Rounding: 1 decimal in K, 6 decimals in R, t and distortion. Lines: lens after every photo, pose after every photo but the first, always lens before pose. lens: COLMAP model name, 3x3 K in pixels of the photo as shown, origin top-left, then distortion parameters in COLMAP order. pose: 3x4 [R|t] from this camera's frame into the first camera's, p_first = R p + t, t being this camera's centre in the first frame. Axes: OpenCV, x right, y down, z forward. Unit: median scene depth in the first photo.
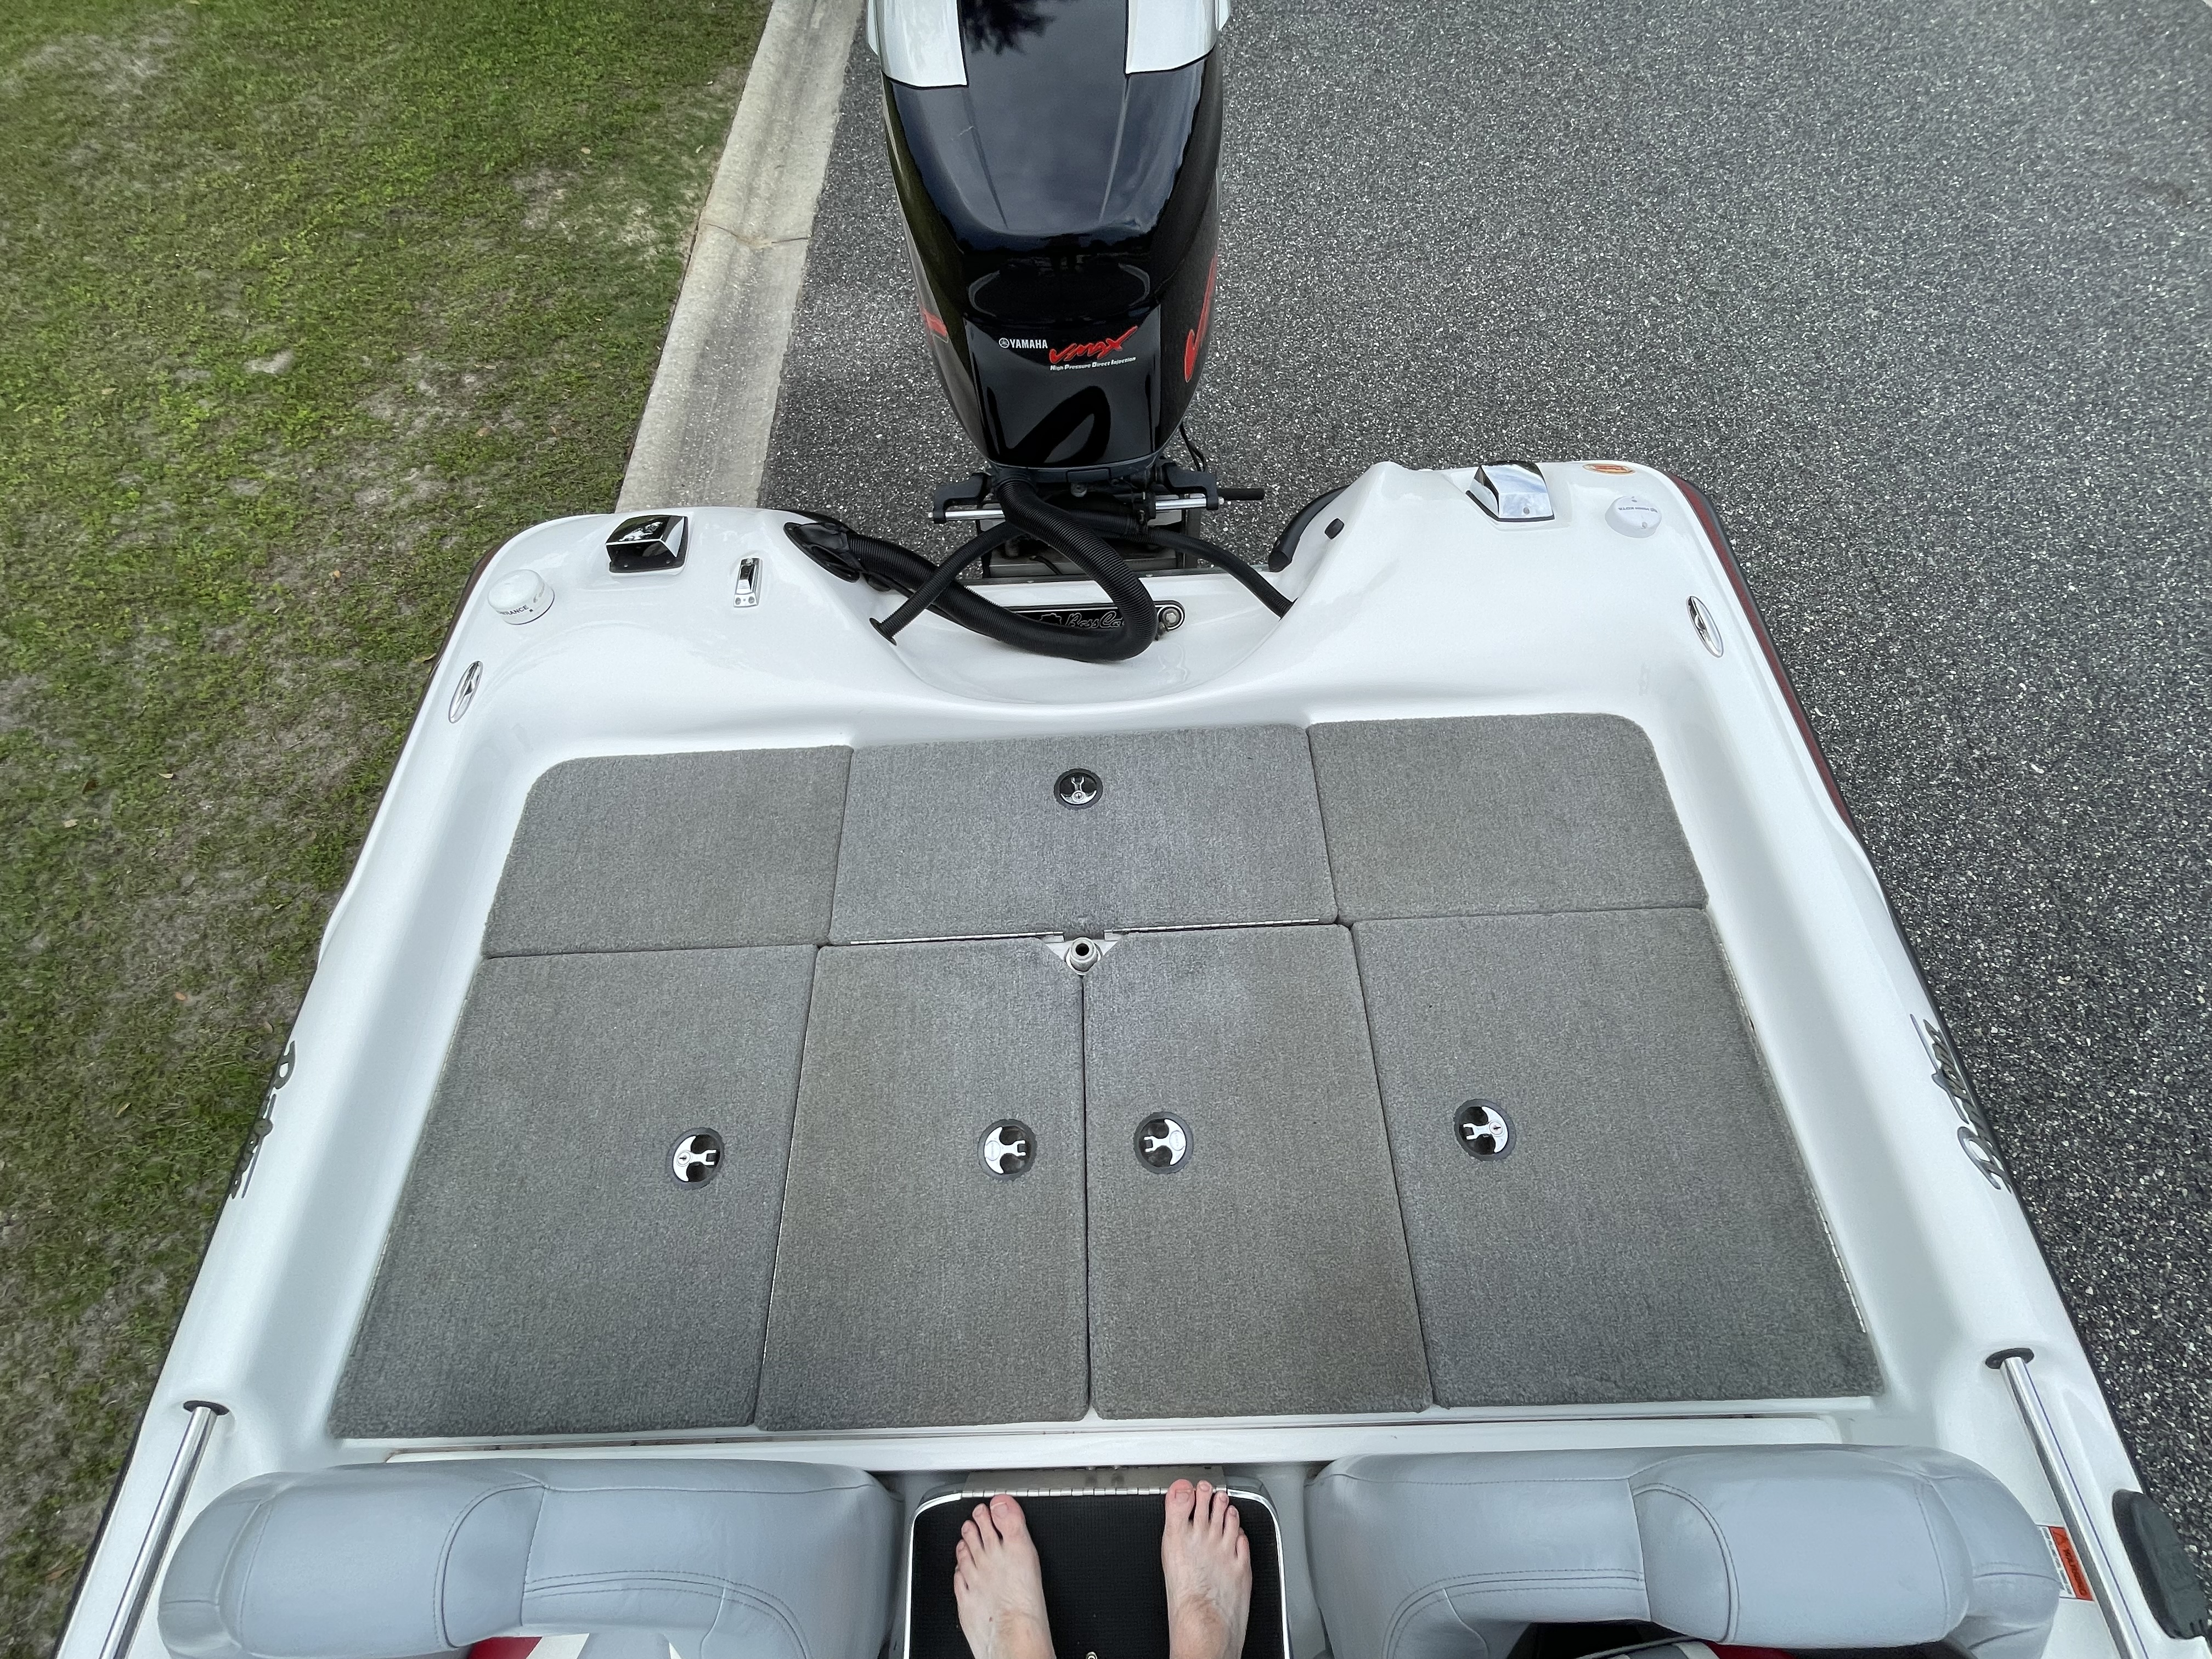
lens RADIAL K [[896.1, 0, 1101.6], [0, 896.1, 827.5], [0, 0, 1]] dist [-0.000135, -0.000801]
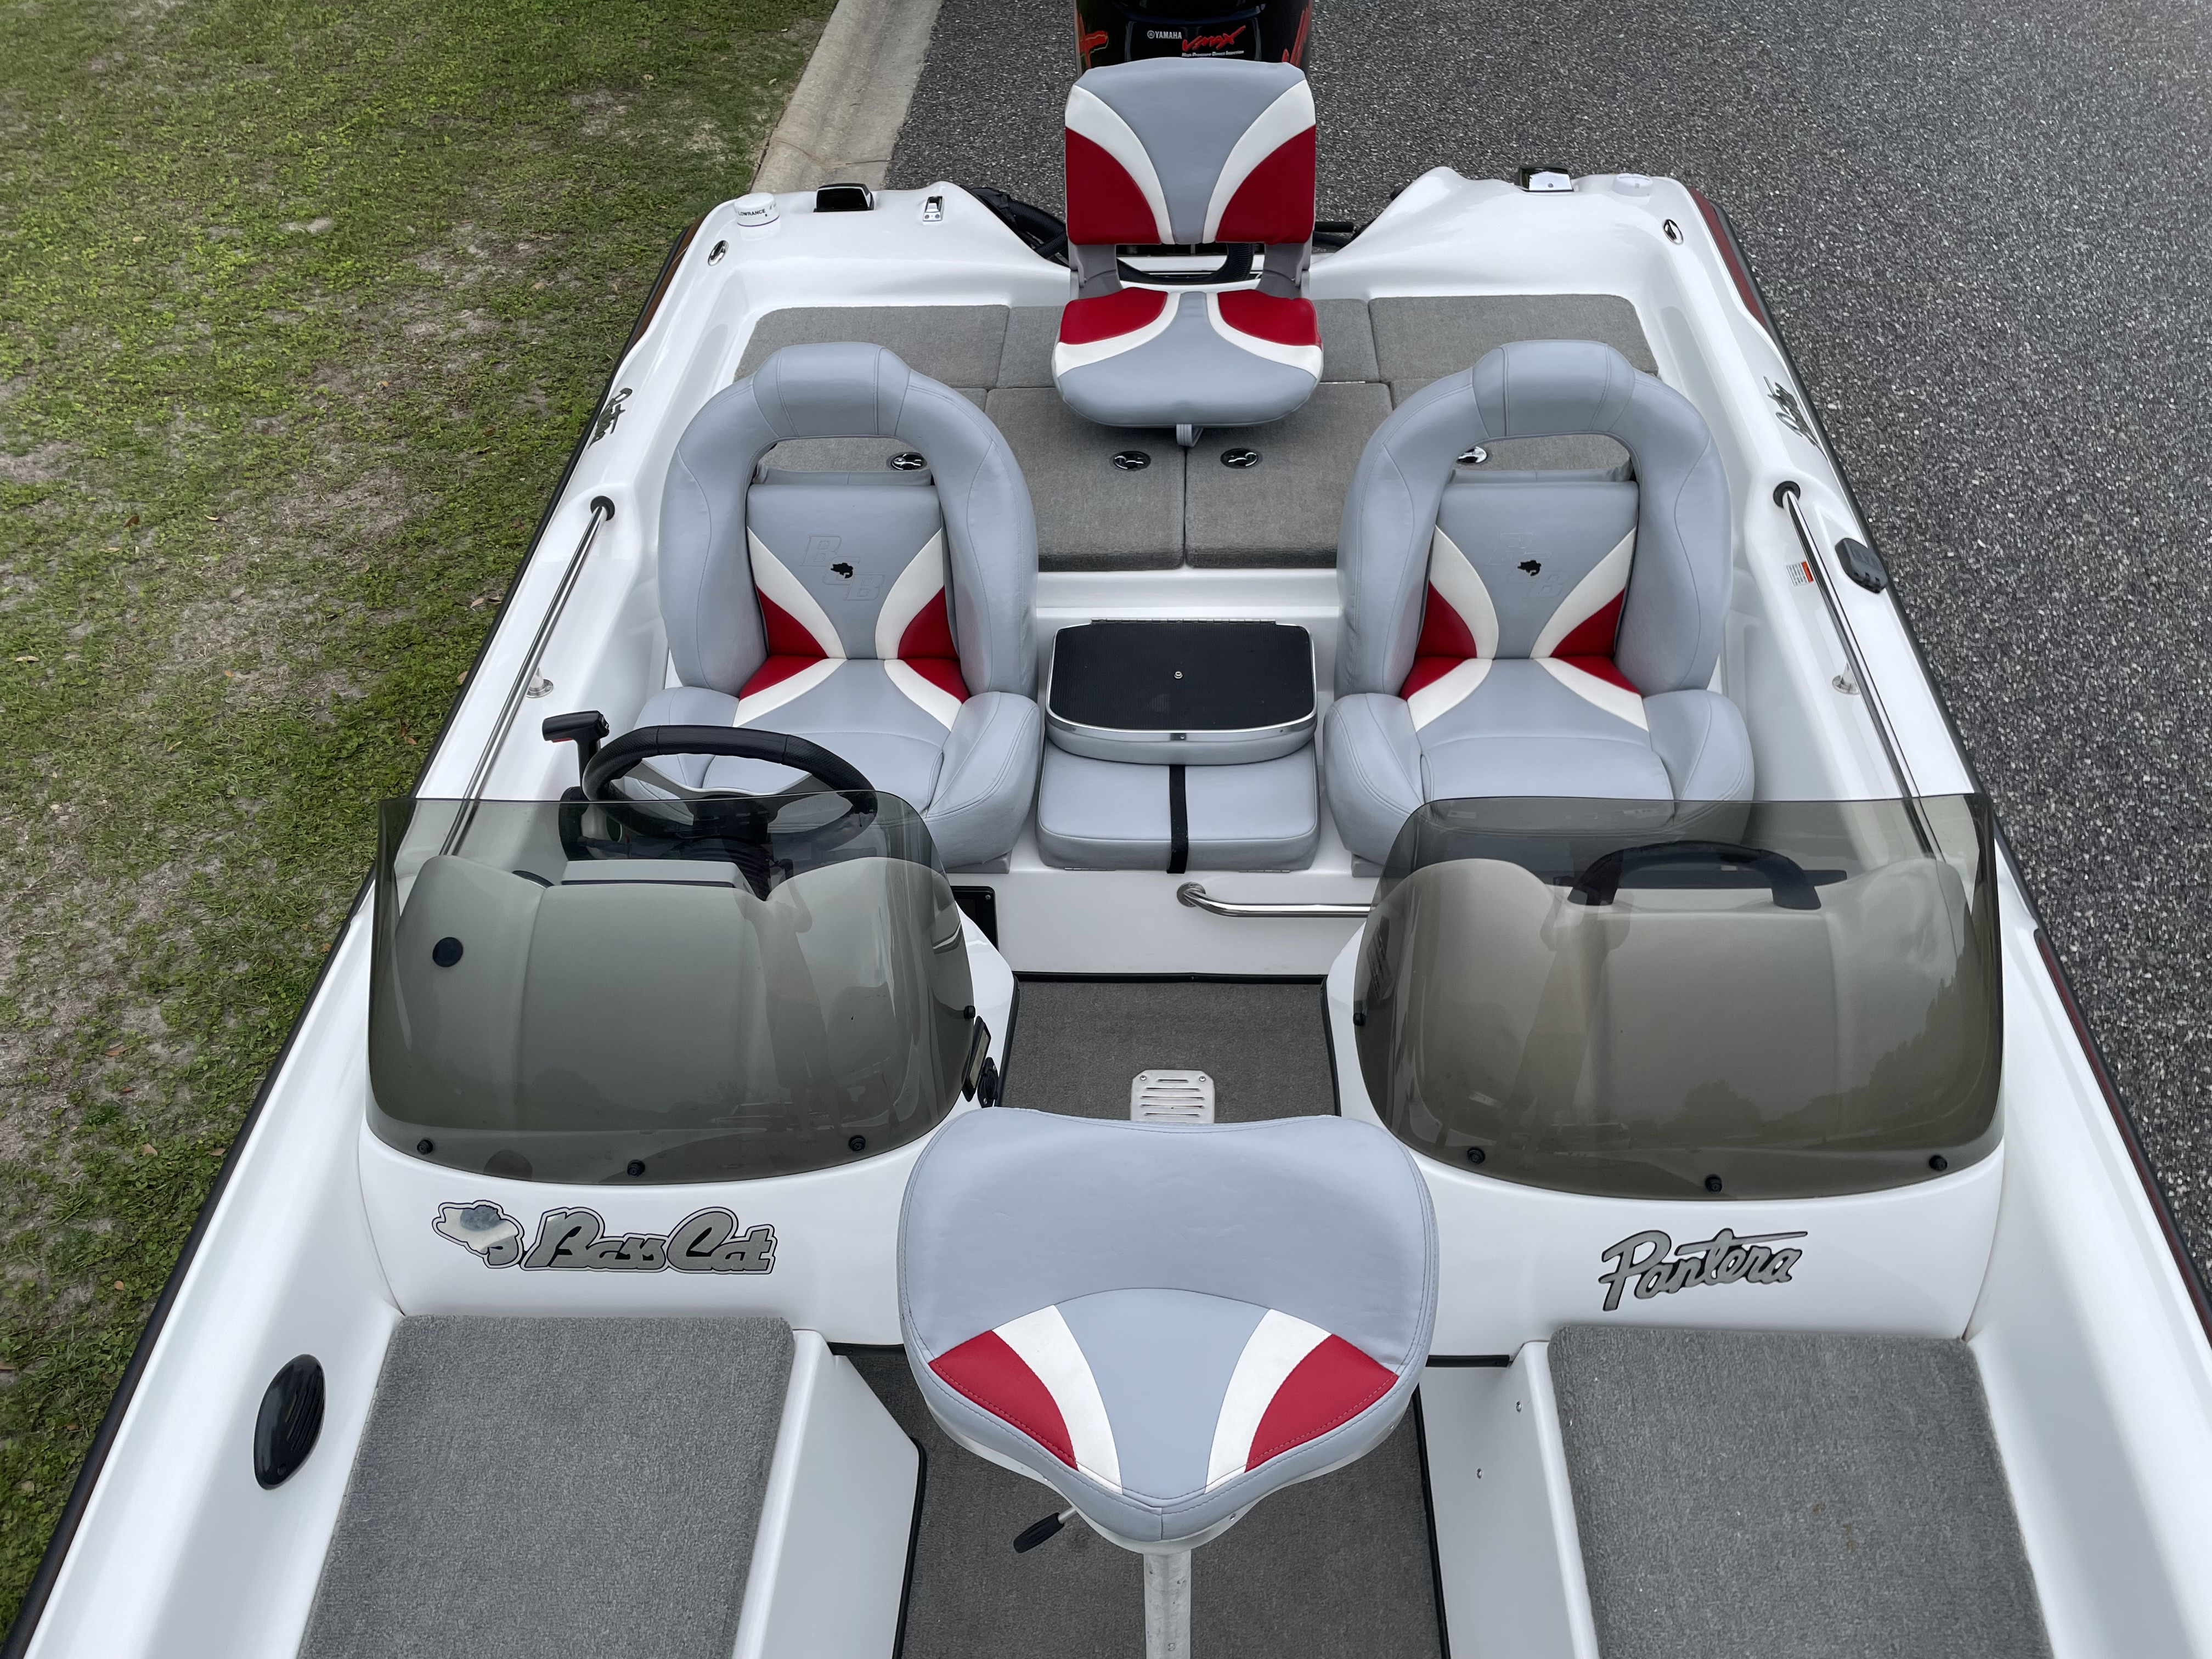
lens RADIAL K [[1660.3, 0, 1106.0], [0, 1660.3, 829.5], [0, 0, 1]] dist [0.100610, -0.127577]
pose [[0.997679, 0.051668, -0.044354, 0.001133], [-0.063278, 0.944080, -0.323588, 0.616992], [0.025154, 0.325644, 0.945158, -0.452178]]
